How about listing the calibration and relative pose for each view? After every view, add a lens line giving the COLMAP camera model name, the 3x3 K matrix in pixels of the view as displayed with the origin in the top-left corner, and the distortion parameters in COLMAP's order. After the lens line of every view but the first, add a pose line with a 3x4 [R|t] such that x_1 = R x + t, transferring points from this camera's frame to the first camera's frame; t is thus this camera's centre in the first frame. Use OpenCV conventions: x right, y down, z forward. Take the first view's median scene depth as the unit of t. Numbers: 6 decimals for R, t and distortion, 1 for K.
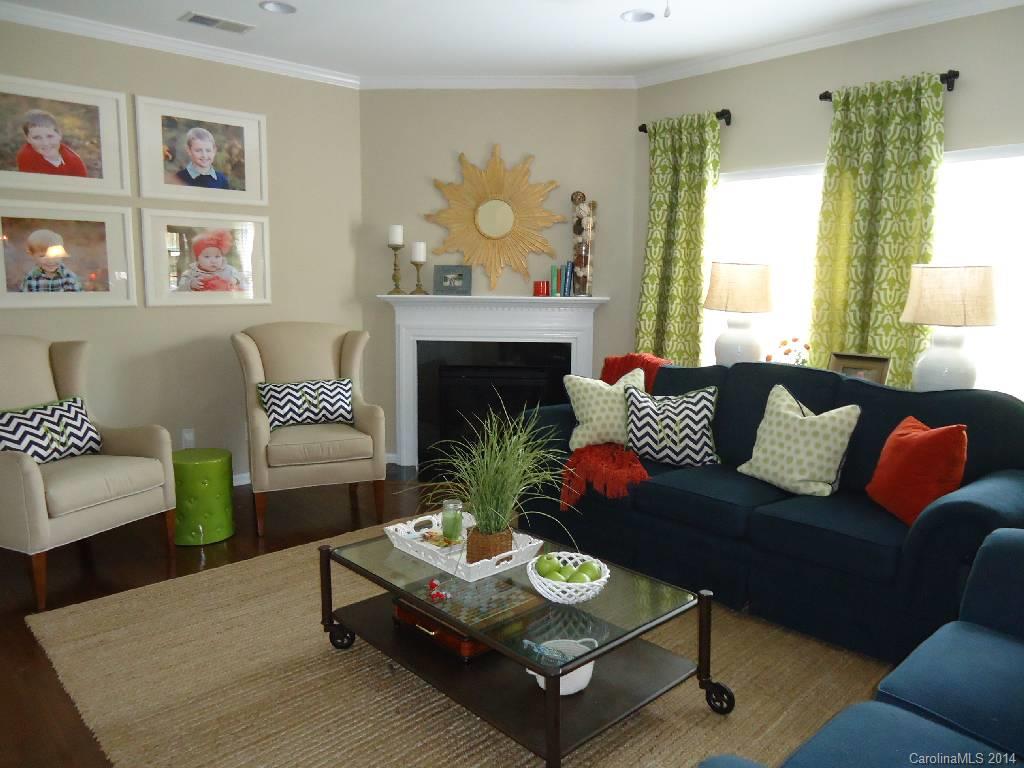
lens RADIAL K [[744.0, 0, 512.0], [0, 744.0, 384.0], [0, 0, 1]] dist [0.000691, 0.003017]
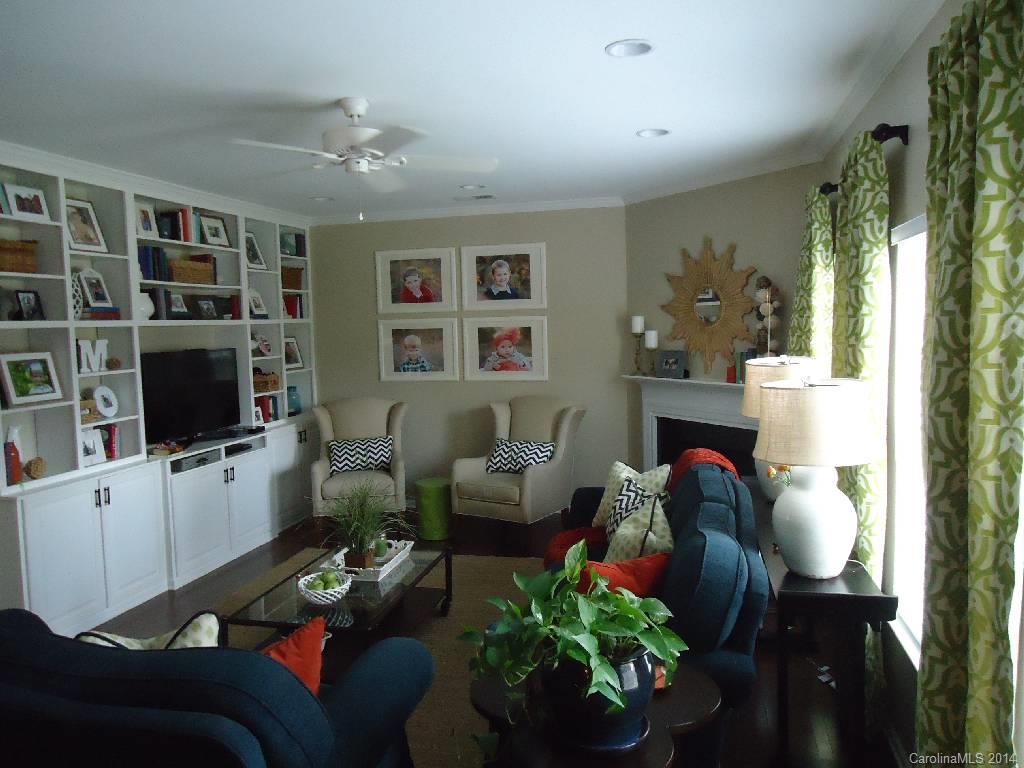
lens RADIAL K [[744.0, 0, 512.0], [0, 744.0, 384.0], [0, 0, 1]] dist [0.000691, 0.003017]
pose [[0.546647, 0.041081, -0.836355, 0.827197], [-0.092238, 0.995672, -0.011382, -0.089430], [0.832267, 0.083366, 0.548071, 0.245857]]
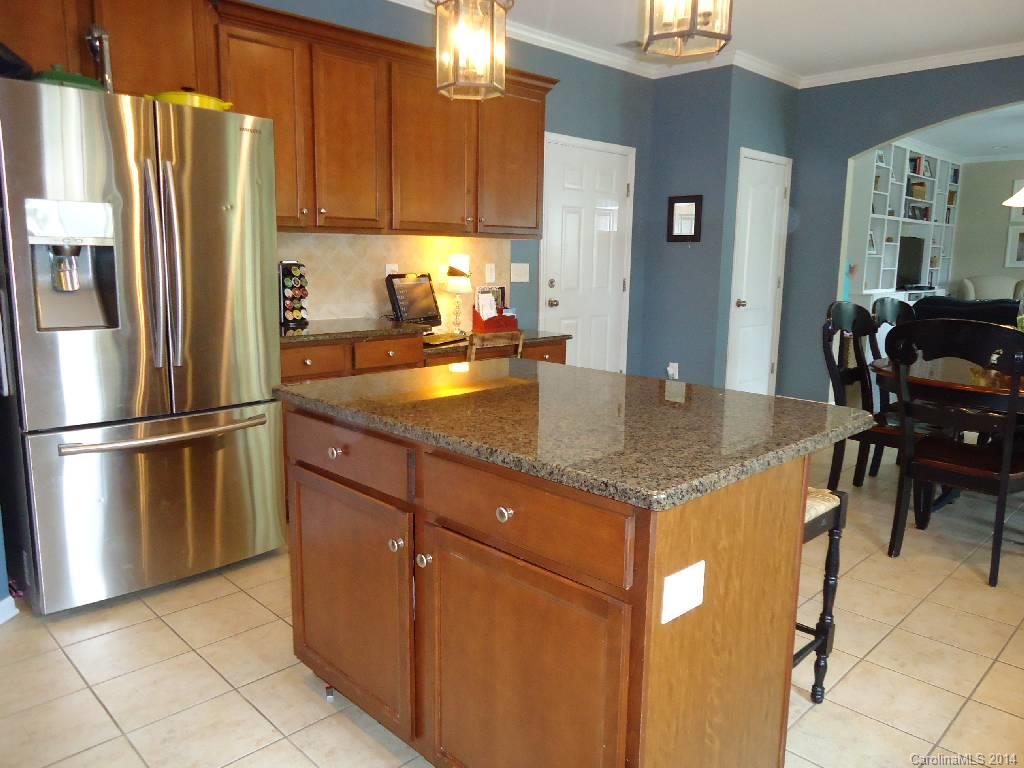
lens RADIAL K [[744.0, 0, 512.0], [0, 744.0, 384.0], [0, 0, 1]] dist [0.000691, 0.003017]
pose [[0.031171, 0.148738, -0.988385, 1.691754], [-0.160336, 0.976804, 0.141938, 0.185849], [0.986570, 0.154049, 0.054296, -0.724431]]
